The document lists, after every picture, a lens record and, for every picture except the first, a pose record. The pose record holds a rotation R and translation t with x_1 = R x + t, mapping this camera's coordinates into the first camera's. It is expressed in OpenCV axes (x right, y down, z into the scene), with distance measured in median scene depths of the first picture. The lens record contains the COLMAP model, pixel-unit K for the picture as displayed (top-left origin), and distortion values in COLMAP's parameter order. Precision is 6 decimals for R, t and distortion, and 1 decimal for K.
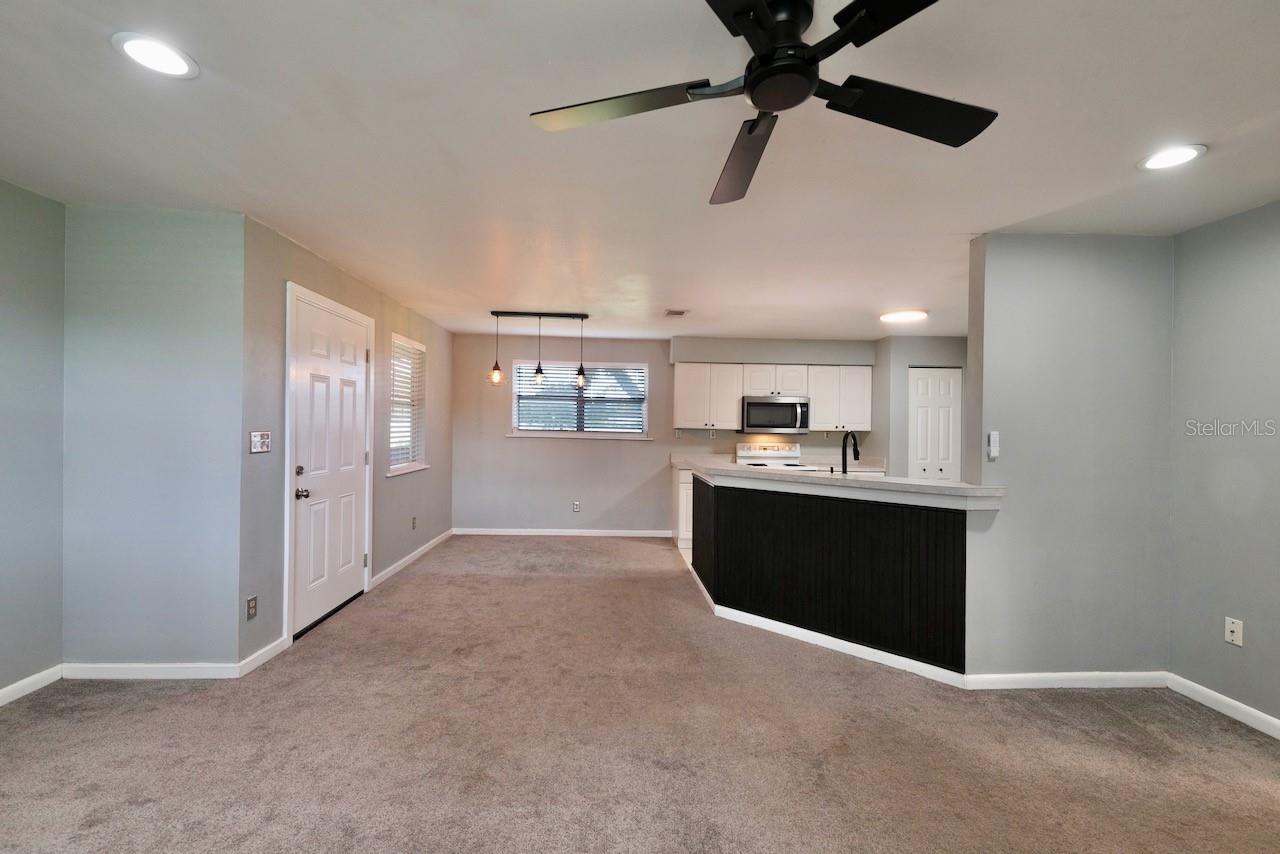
lens RADIAL K [[516.9, 0, 640.5], [0, 516.9, 423.7], [0, 0, 1]] dist [0.016147, -0.010269]
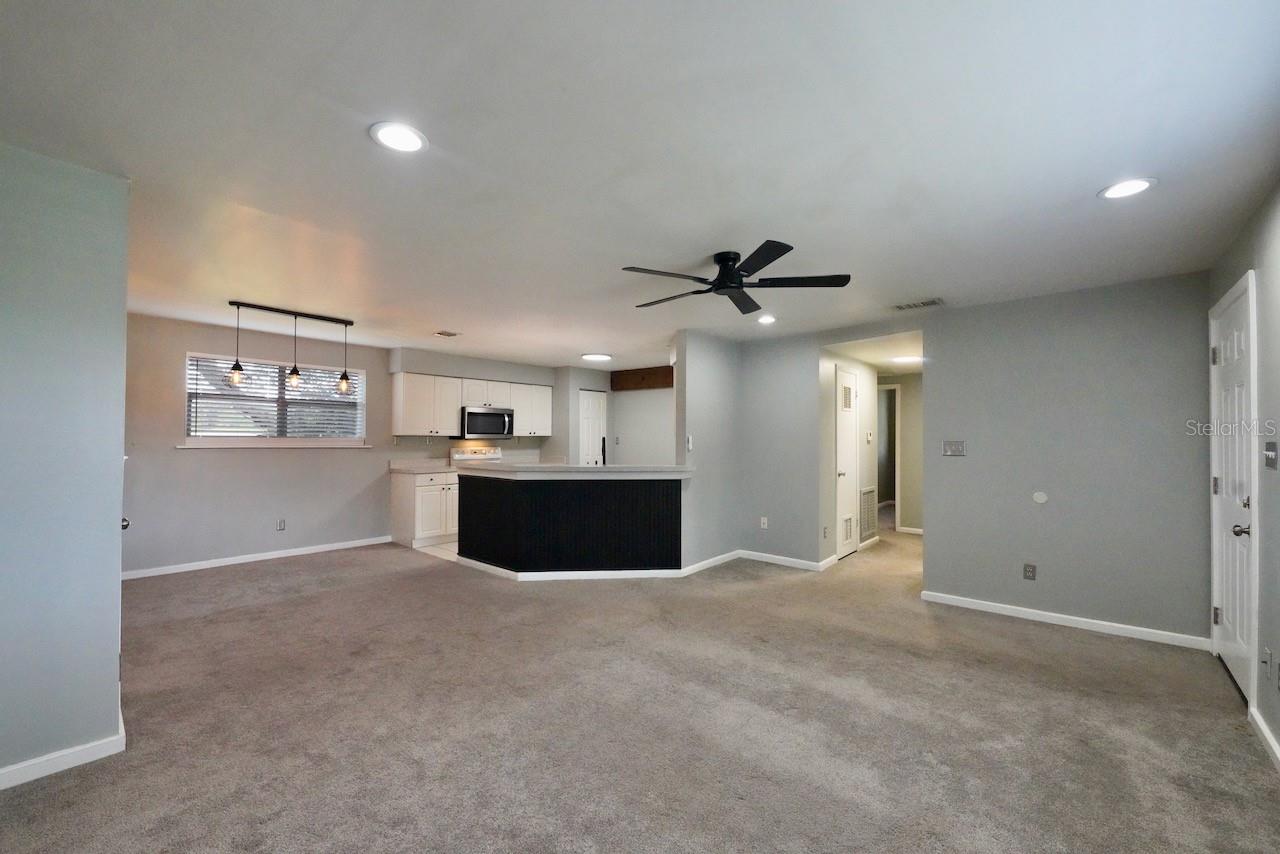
lens RADIAL K [[516.9, 0, 640.5], [0, 516.9, 423.7], [0, 0, 1]] dist [0.016147, -0.010269]
pose [[0.682861, 0.005995, 0.730524, -0.546098], [-0.000264, 0.999968, -0.007960, -0.009751], [-0.730548, 0.005242, 0.682841, -0.094703]]
